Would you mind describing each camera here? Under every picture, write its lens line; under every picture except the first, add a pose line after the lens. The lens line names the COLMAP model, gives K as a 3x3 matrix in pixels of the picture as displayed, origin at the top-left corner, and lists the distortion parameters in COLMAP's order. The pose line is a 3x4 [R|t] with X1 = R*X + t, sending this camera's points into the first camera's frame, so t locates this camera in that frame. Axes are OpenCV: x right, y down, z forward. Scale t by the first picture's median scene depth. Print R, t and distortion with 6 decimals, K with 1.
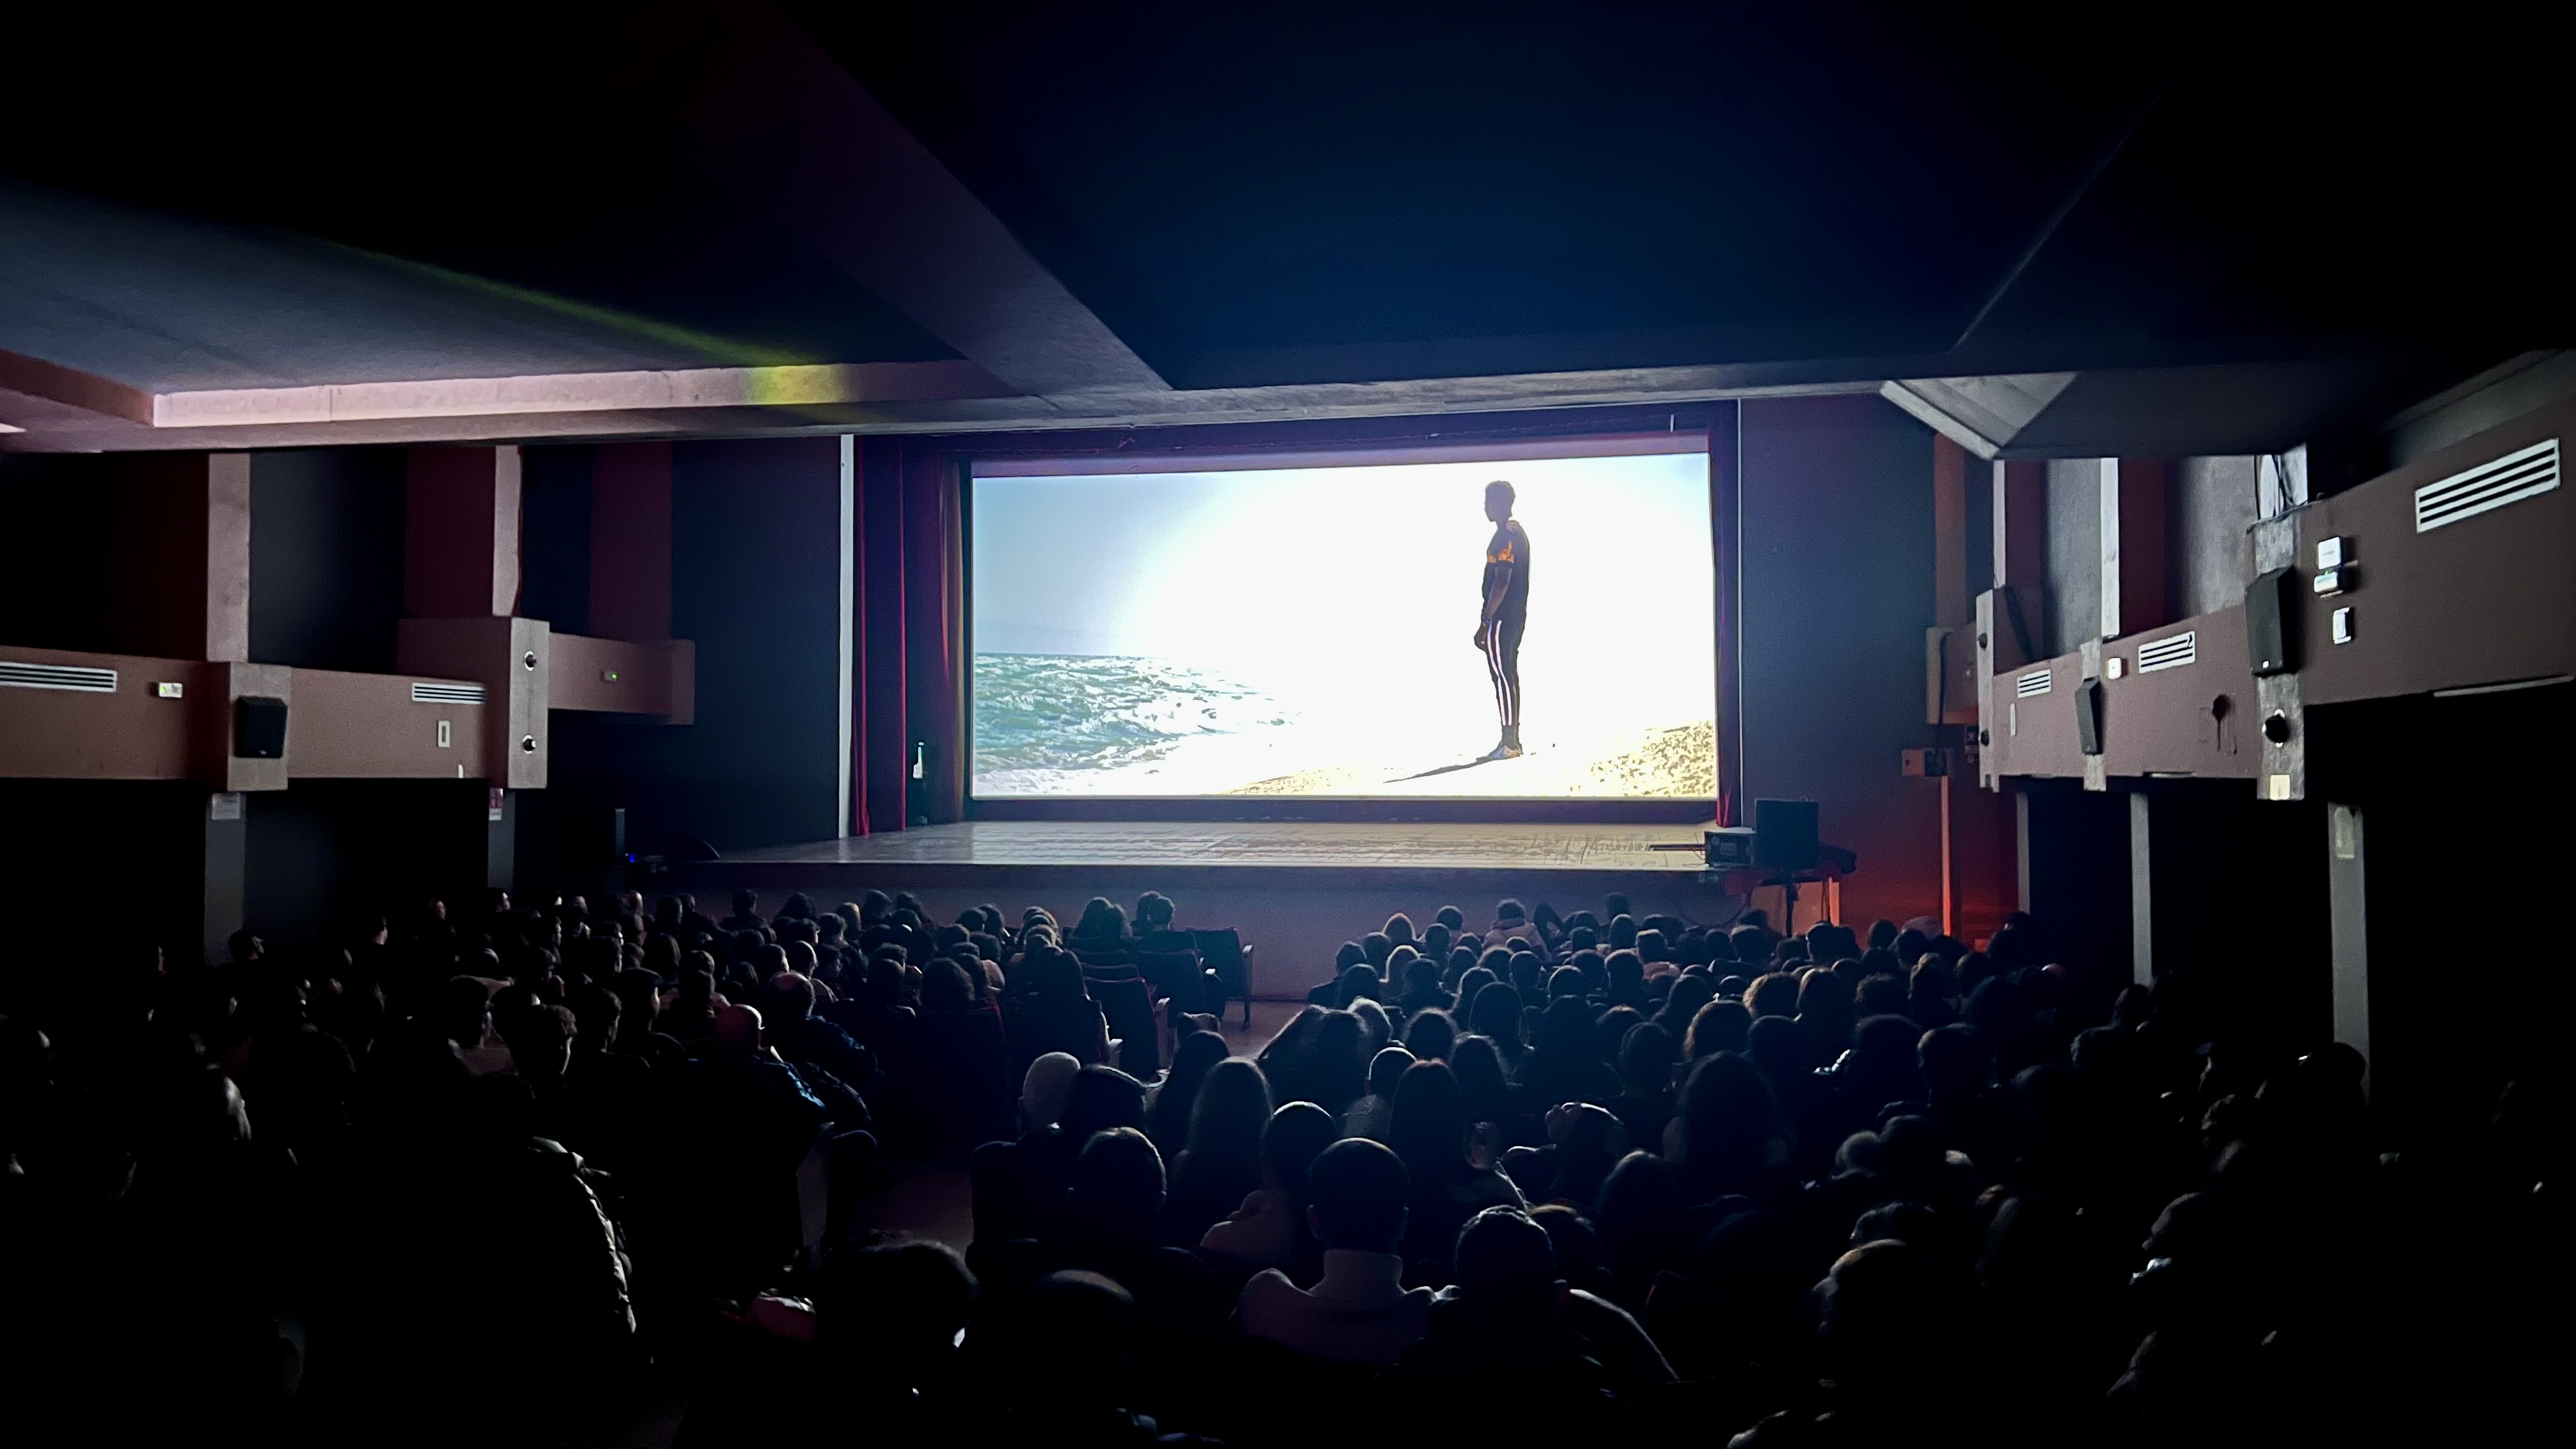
lens RADIAL K [[1846.5, 0, 1202.3], [0, 1846.5, 729.5], [0, 0, 1]] dist [0.079119, -0.106079]
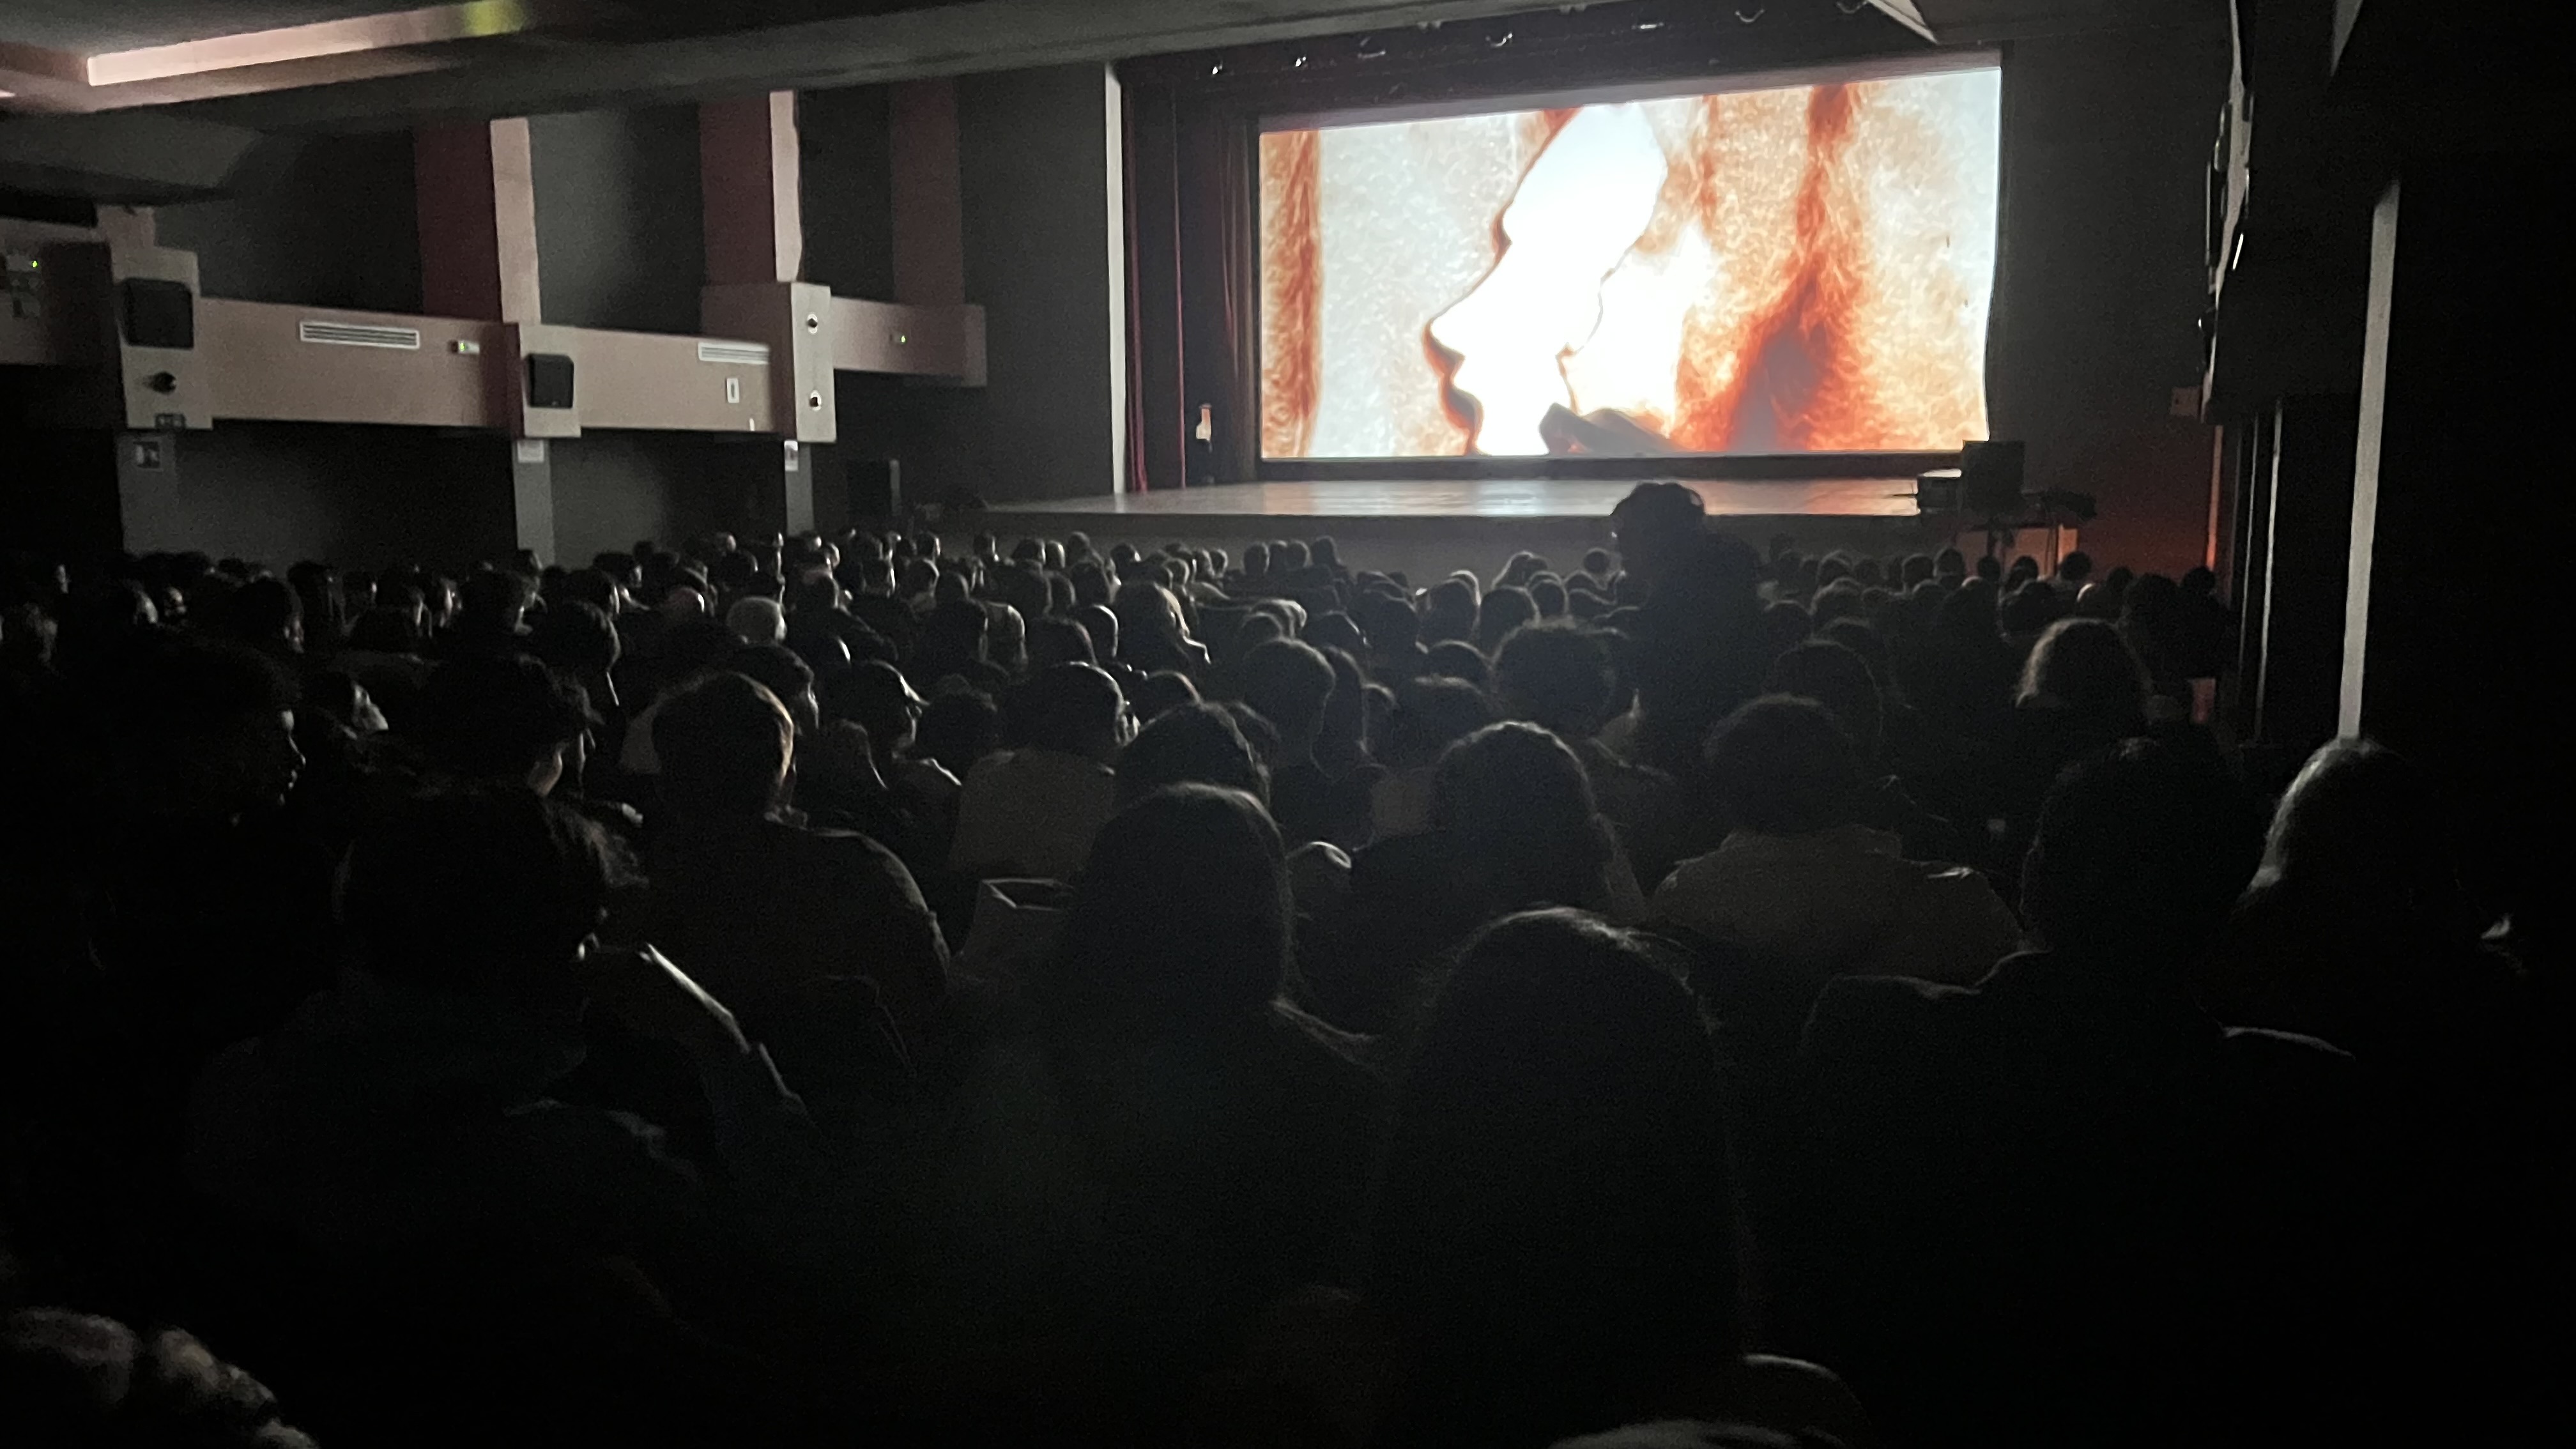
lens RADIAL K [[1851.5, 0, 1302.7], [0, 1851.5, 774.9], [0, 0, 1]] dist [0.075801, -0.084187]
pose [[0.974952, 0.031421, -0.220185, 0.202252], [0.010701, 0.982198, 0.187544, 0.025062], [0.222158, -0.185202, 0.957260, -0.043961]]
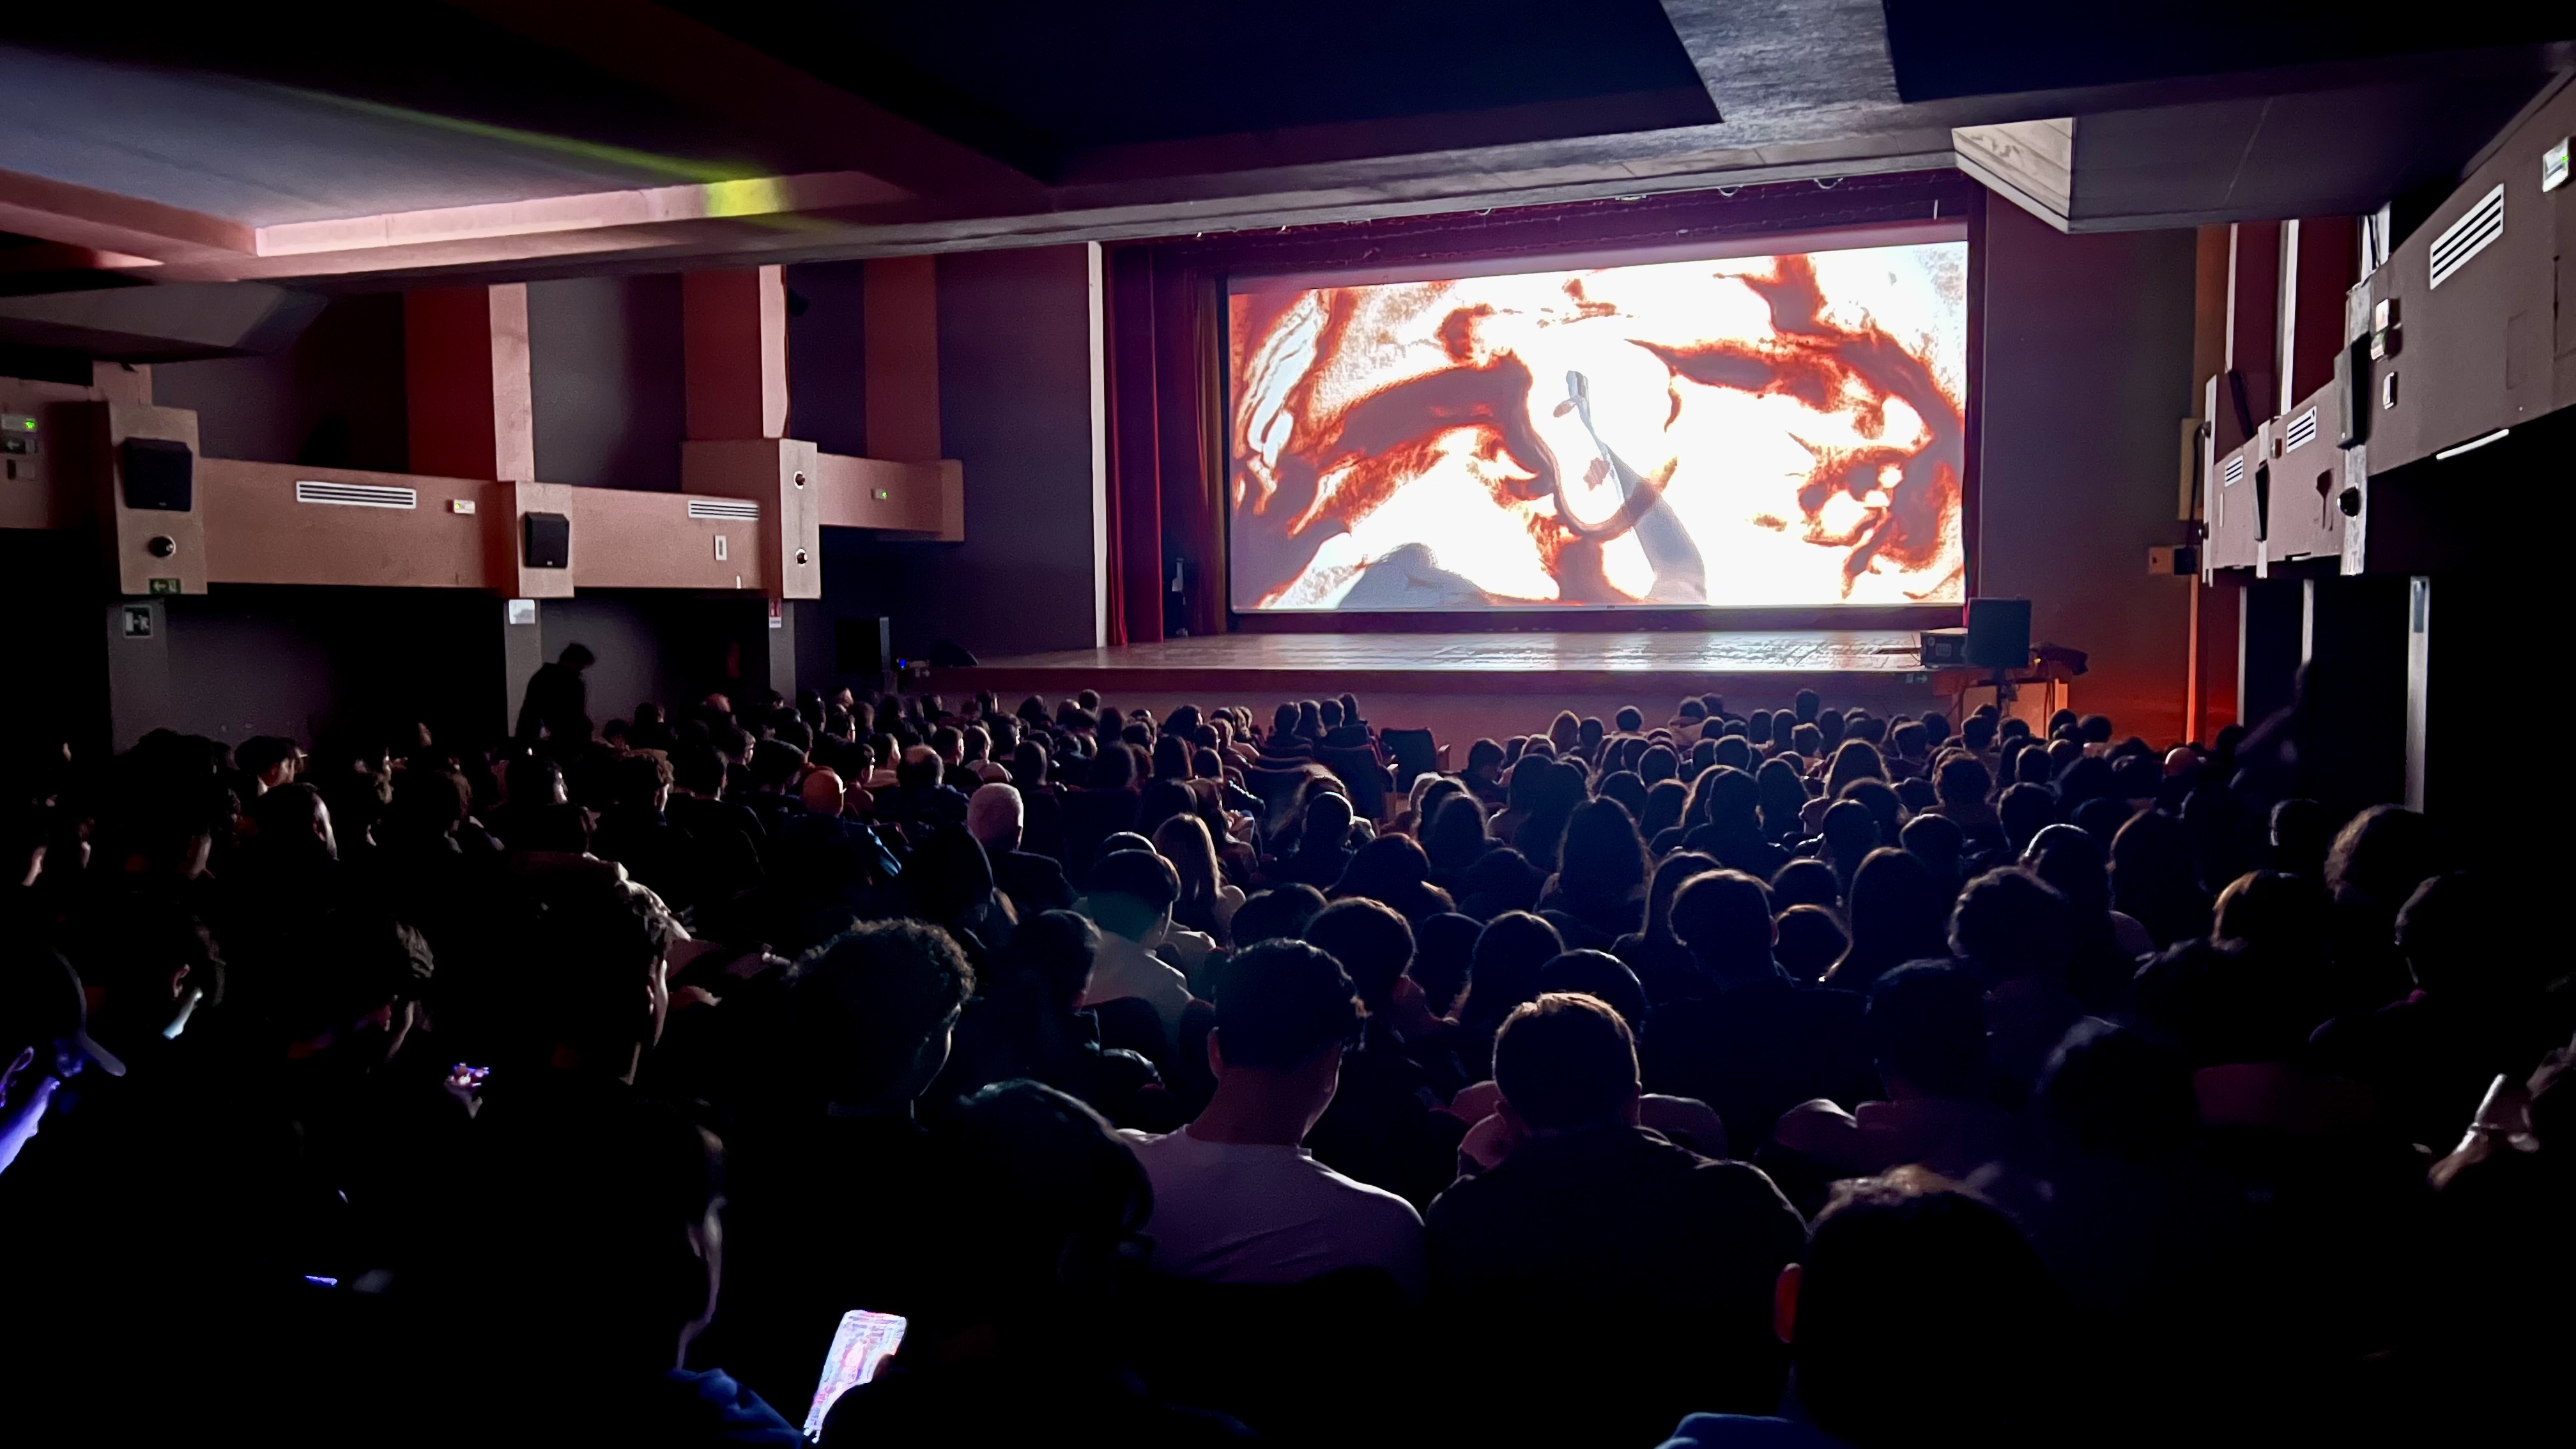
lens RADIAL K [[1851.5, 0, 1302.7], [0, 1851.5, 774.9], [0, 0, 1]] dist [0.075801, -0.084187]
pose [[0.988837, 0.006861, -0.148844, 0.104481], [0.010523, 0.993230, 0.115691, 0.012942], [0.148630, -0.115966, 0.982070, -0.041197]]
